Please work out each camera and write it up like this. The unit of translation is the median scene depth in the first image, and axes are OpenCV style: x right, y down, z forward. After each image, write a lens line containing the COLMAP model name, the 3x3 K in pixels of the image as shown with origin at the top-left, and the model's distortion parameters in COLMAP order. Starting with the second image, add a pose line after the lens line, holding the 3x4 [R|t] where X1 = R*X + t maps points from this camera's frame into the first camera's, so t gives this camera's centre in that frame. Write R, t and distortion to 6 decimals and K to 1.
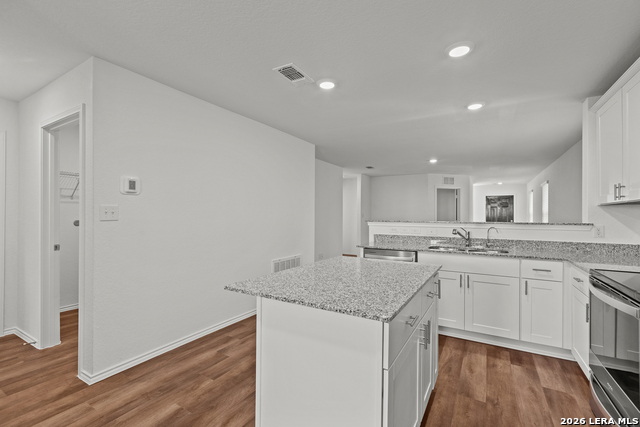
lens RADIAL K [[285.1, 0, 320.6], [0, 285.1, 215.5], [0, 0, 1]] dist [0.001490, -0.000299]
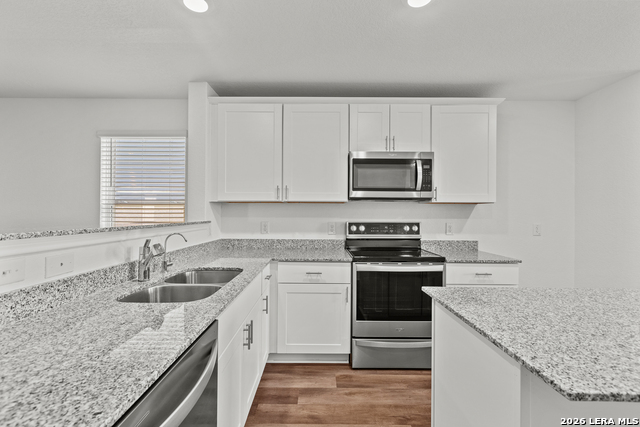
lens RADIAL K [[285.1, 0, 316.9], [0, 285.1, 213.7], [0, 0, 1]] dist [0.001490, -0.000299]
pose [[-0.500791, -0.005194, 0.865553, -0.026778], [-0.006467, 0.999977, 0.002259, -0.001682], [-0.865544, -0.004466, -0.500813, 1.111736]]
